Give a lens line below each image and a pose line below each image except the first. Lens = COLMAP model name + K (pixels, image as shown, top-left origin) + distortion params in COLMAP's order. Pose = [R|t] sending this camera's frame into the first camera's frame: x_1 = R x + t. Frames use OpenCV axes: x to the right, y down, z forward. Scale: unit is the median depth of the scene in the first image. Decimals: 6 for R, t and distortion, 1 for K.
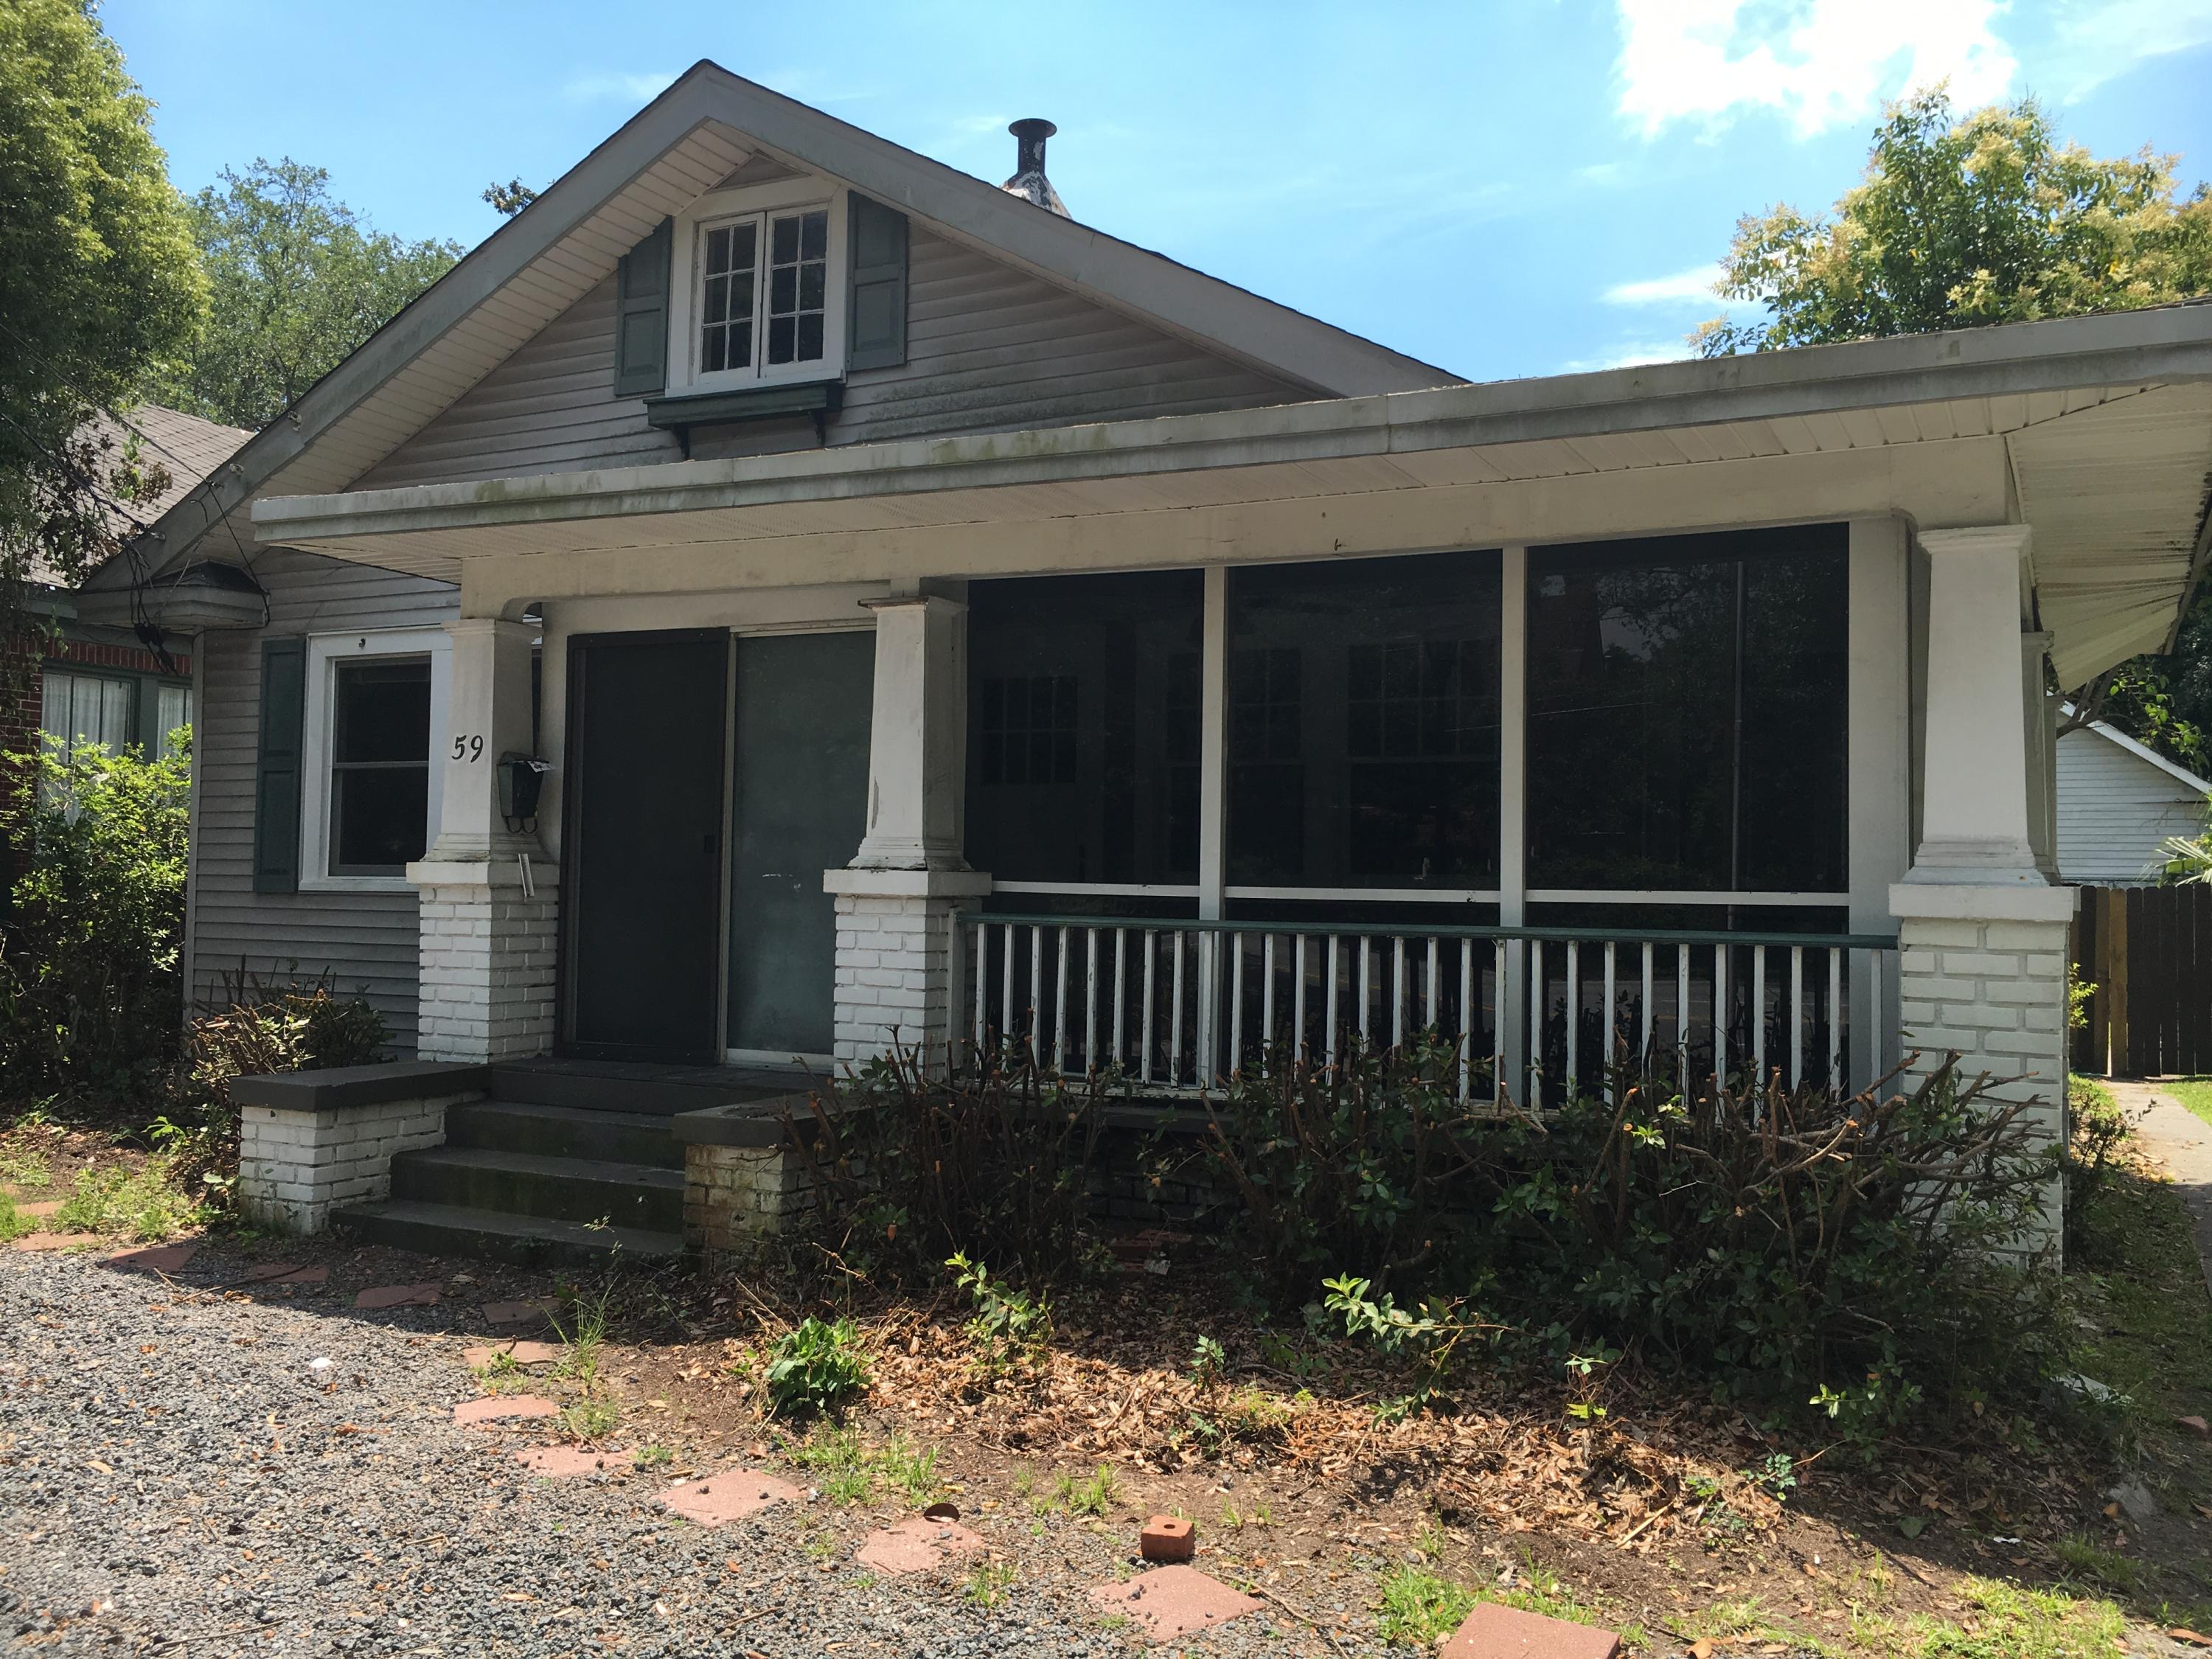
lens RADIAL K [[1854.9, 0, 1106.0], [0, 1854.9, 829.5], [0, 0, 1]] dist [0.101783, -0.144485]
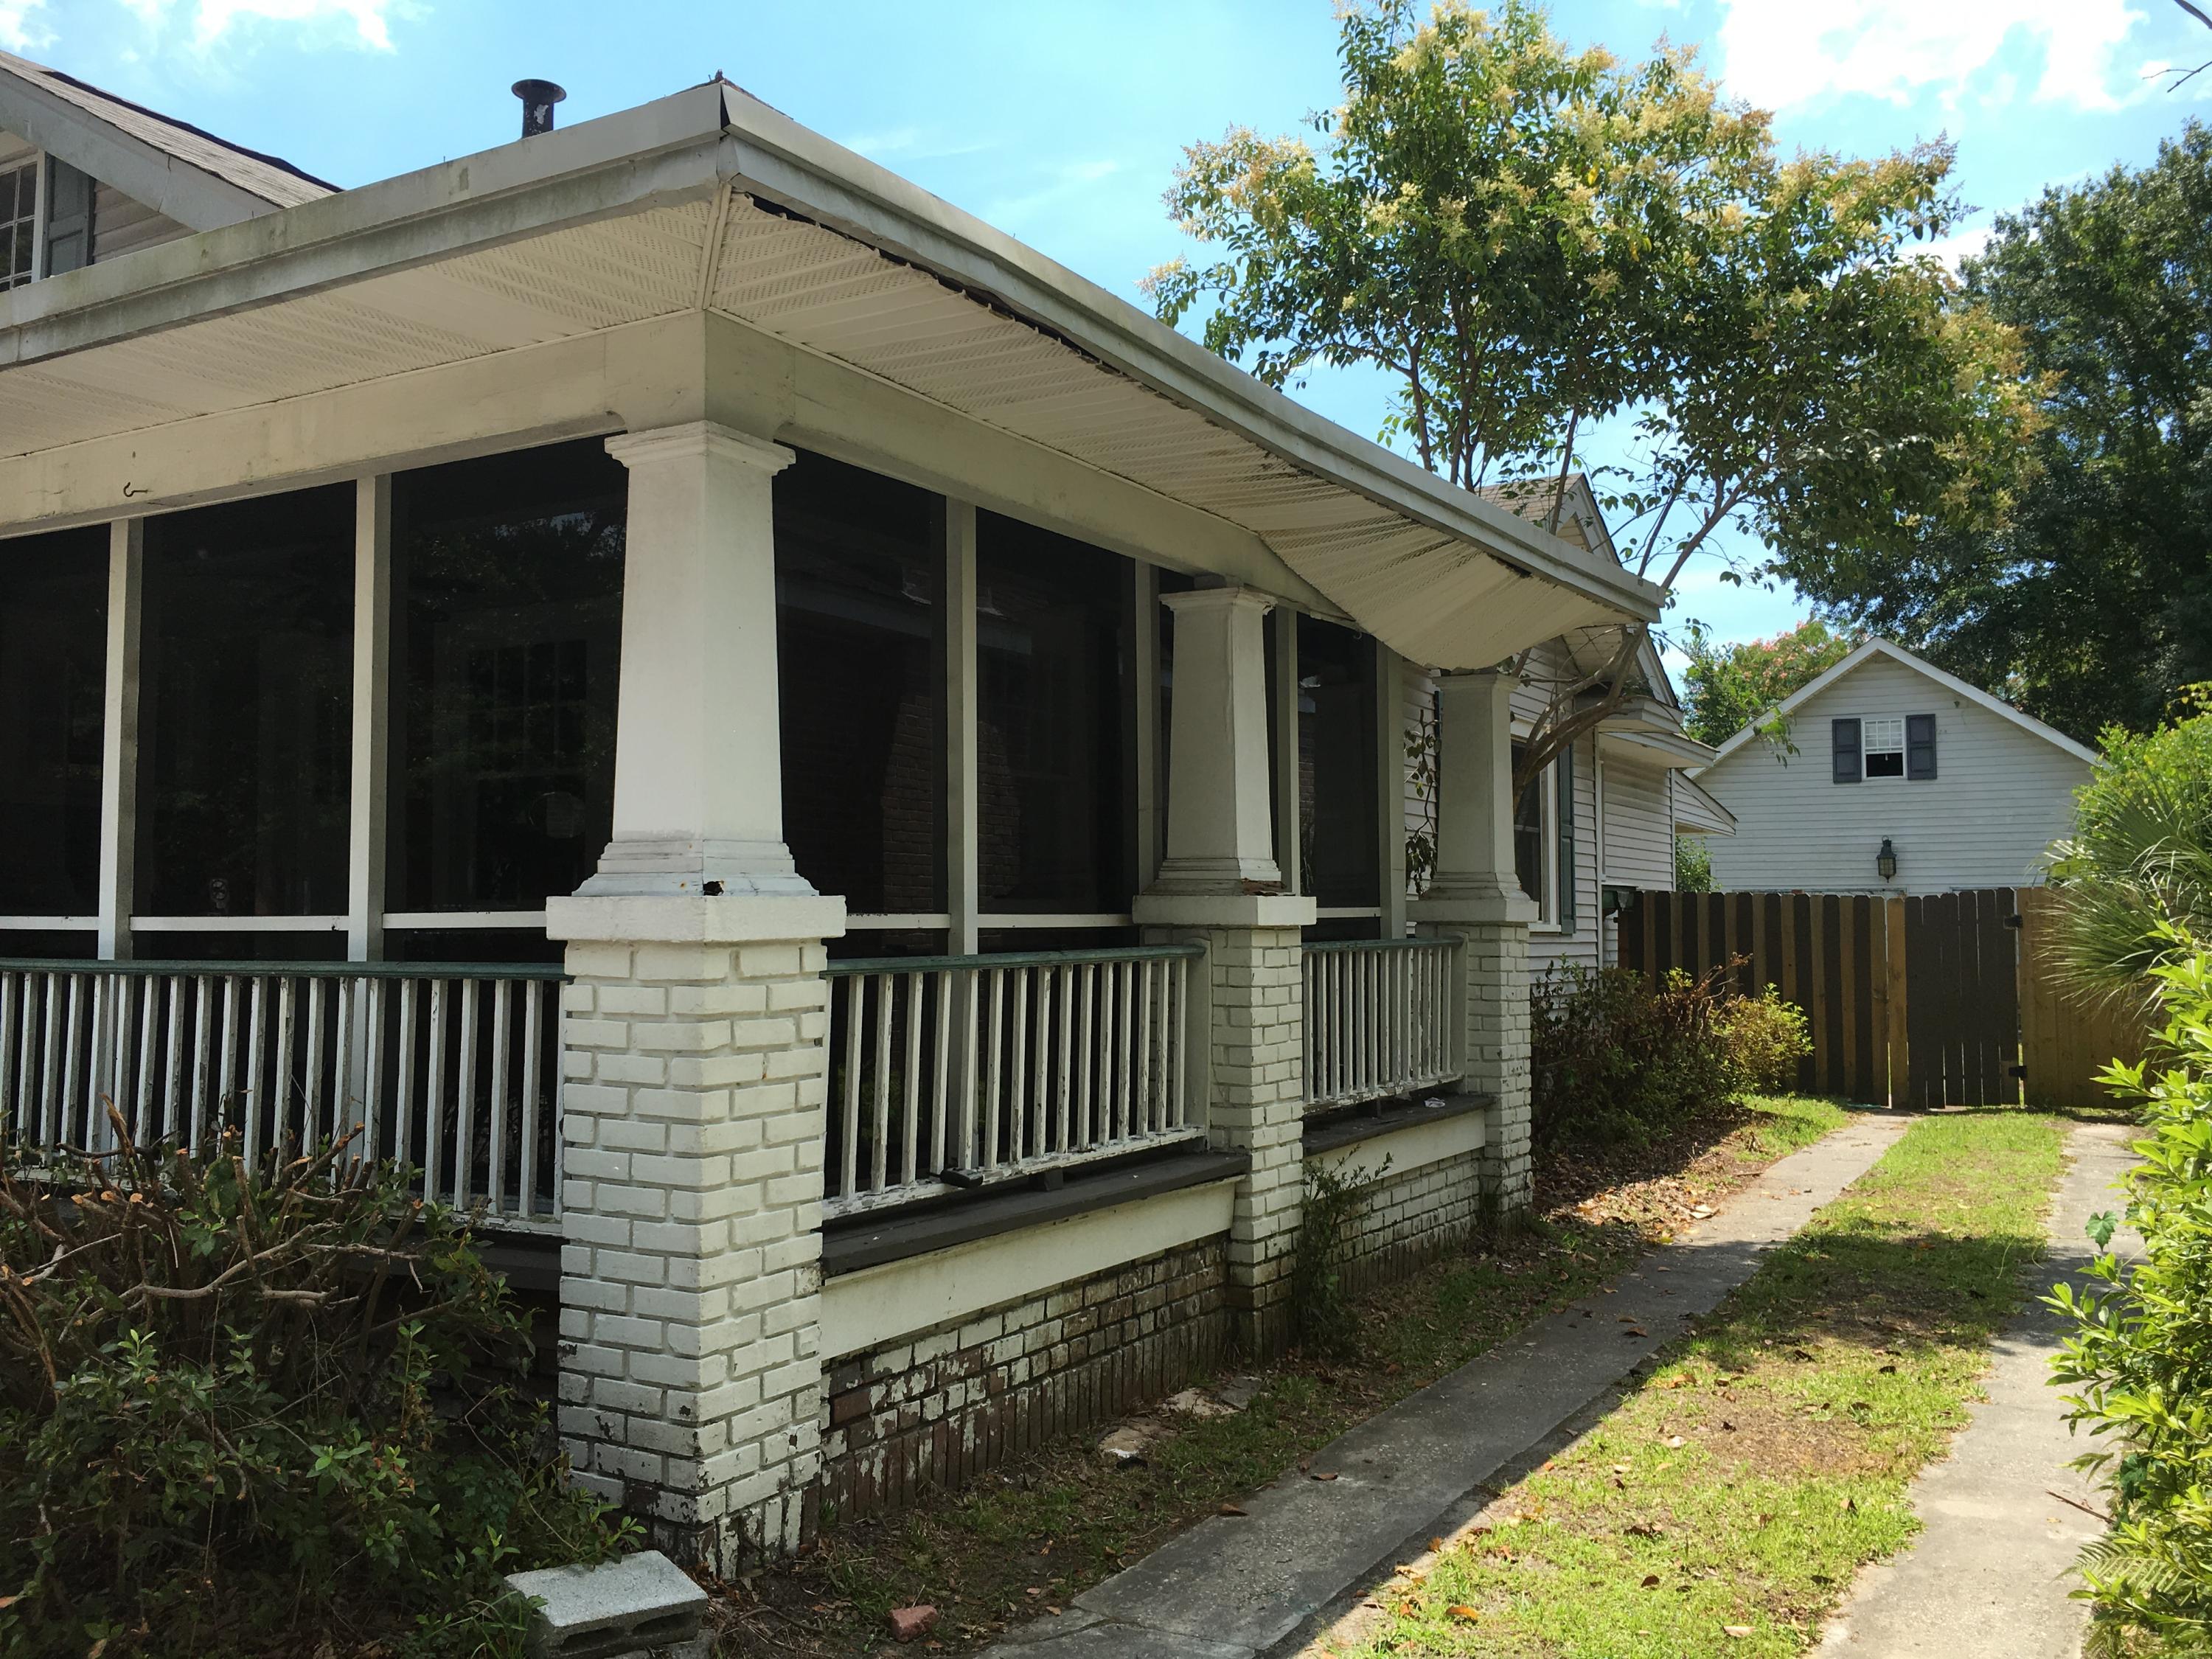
lens RADIAL K [[1878.4, 0, 1079.5], [0, 1878.4, 824.3], [0, 0, 1]] dist [0.078821, -0.114654]
pose [[0.997576, -0.021383, -0.066219, 0.448307], [0.020039, 0.999581, -0.020898, 0.013058], [0.066638, 0.019520, 0.997586, 0.163067]]
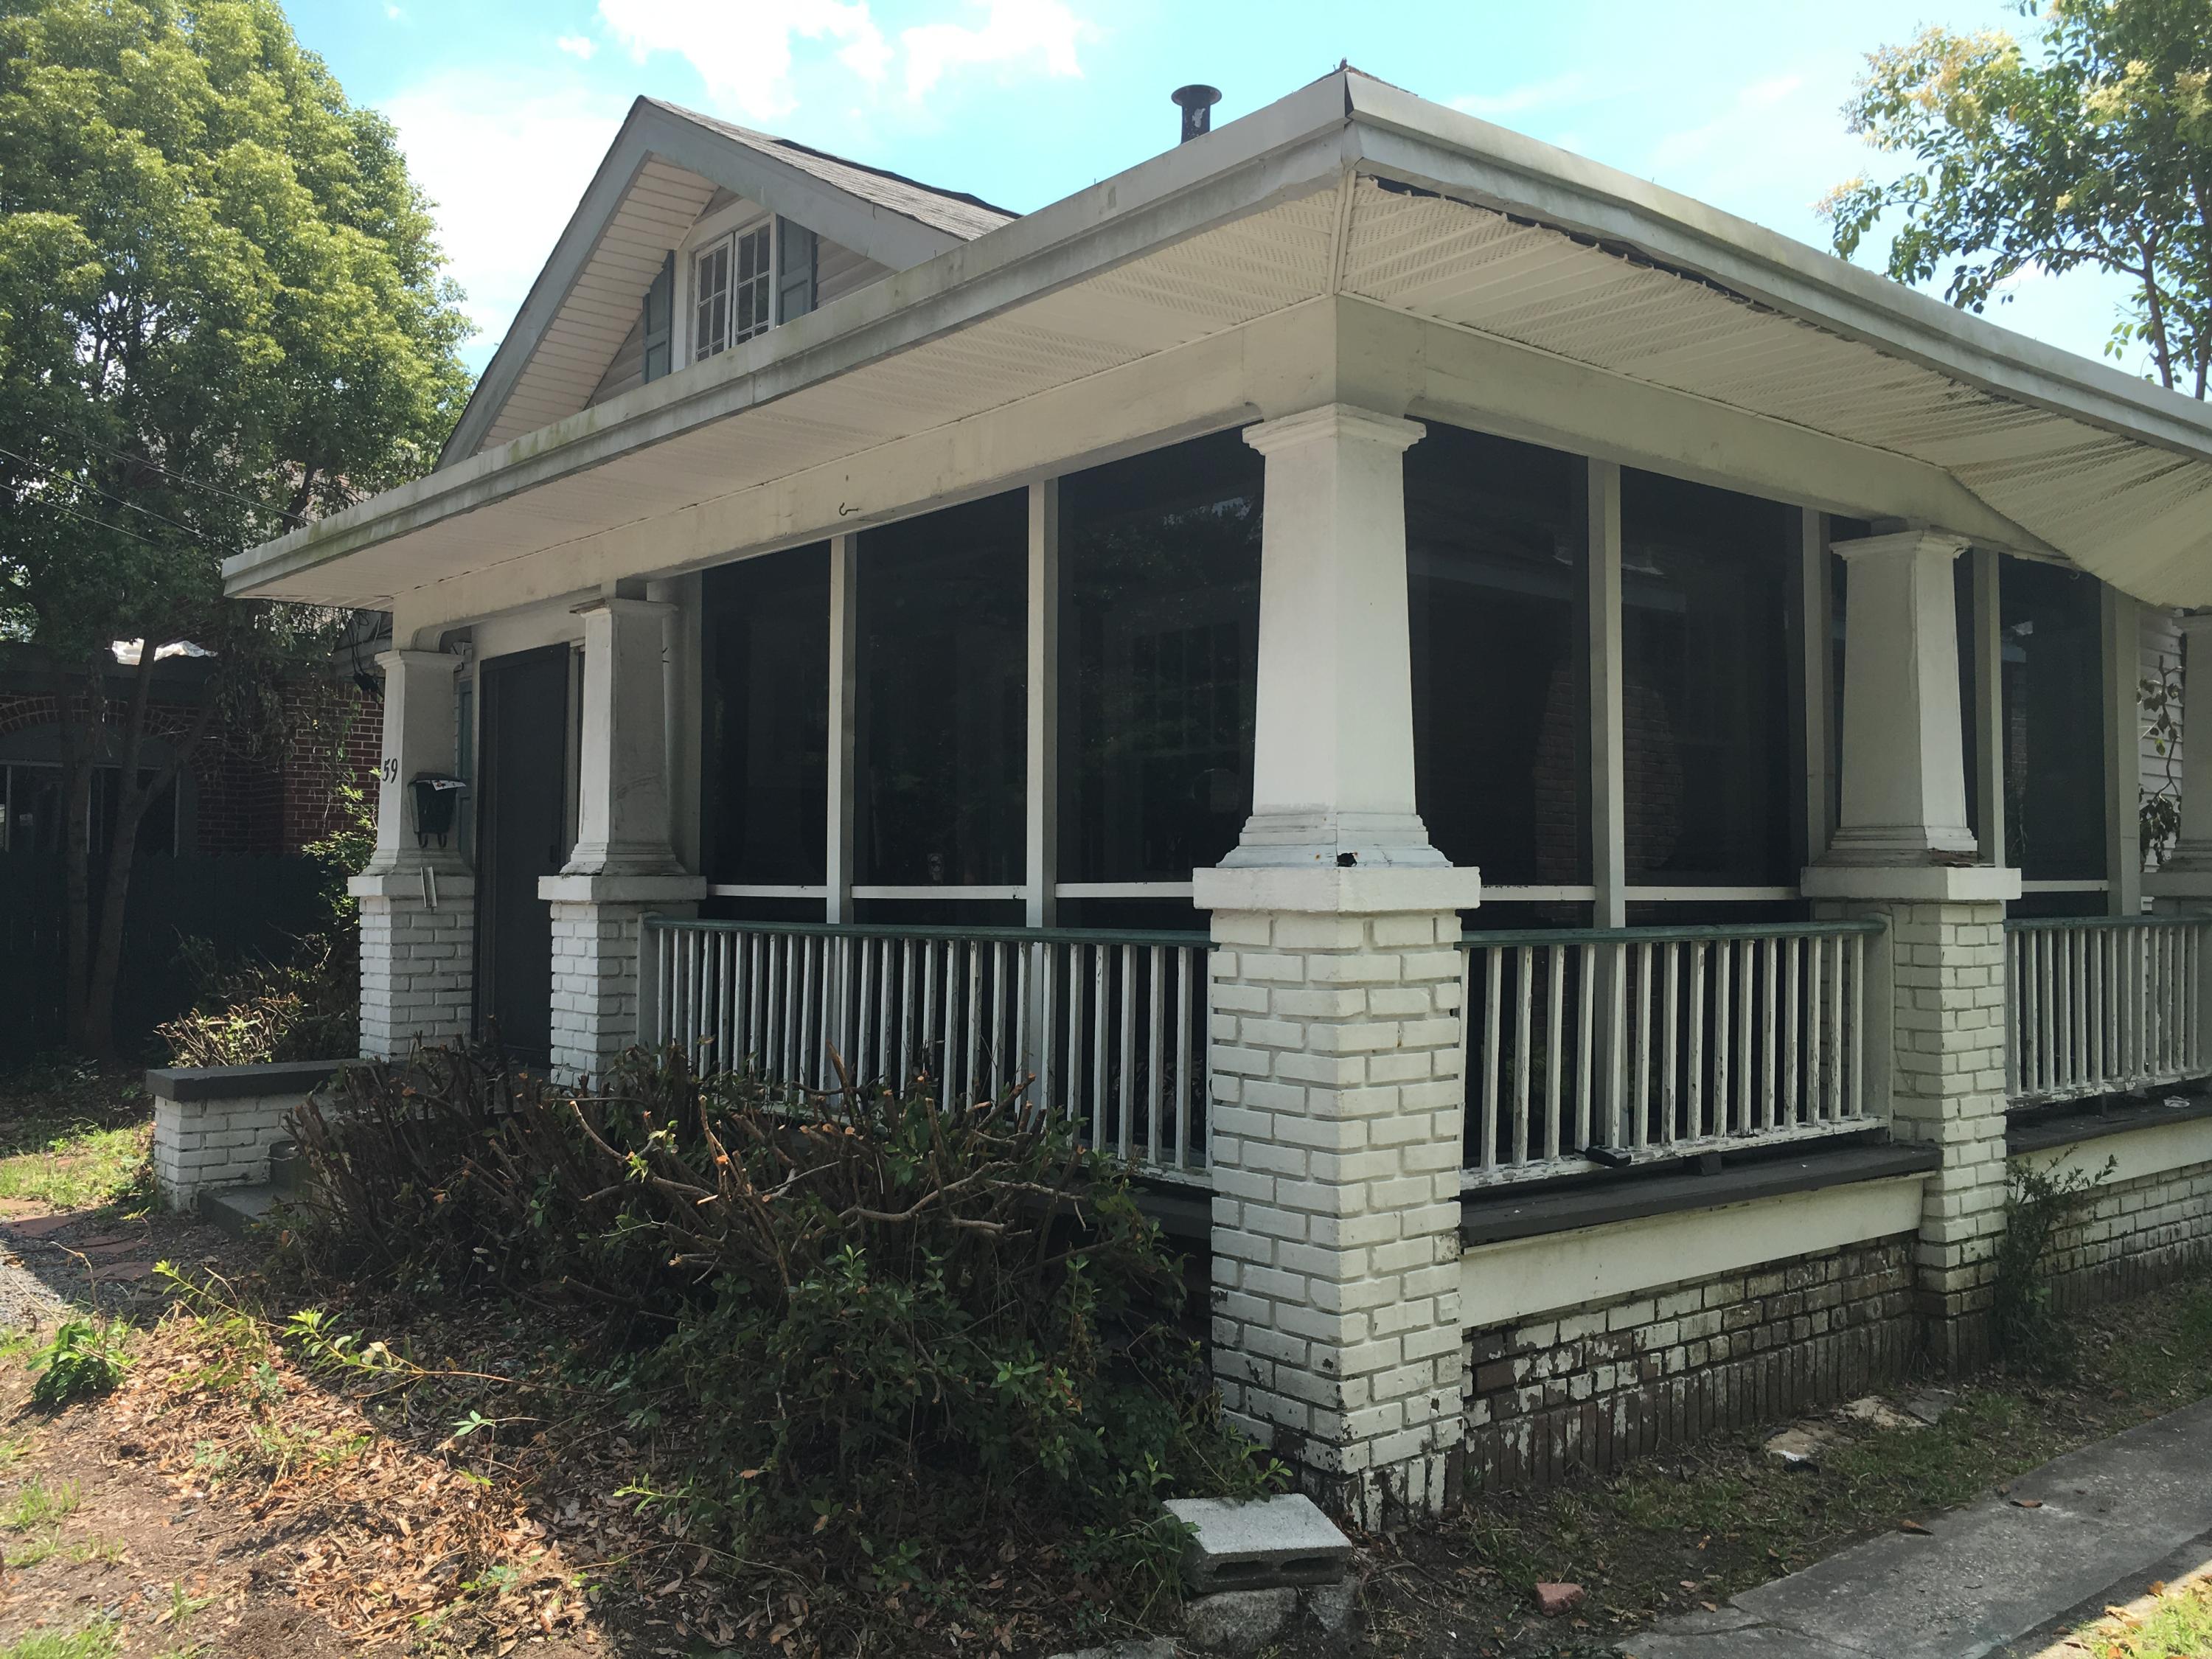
lens RADIAL K [[1878.4, 0, 1079.5], [0, 1878.4, 824.3], [0, 0, 1]] dist [0.078821, -0.114654]
pose [[0.914602, -0.029383, -0.403287, 0.457842], [0.025799, 0.999565, -0.014318, 0.013401], [0.403532, 0.002691, 0.914962, 0.157660]]
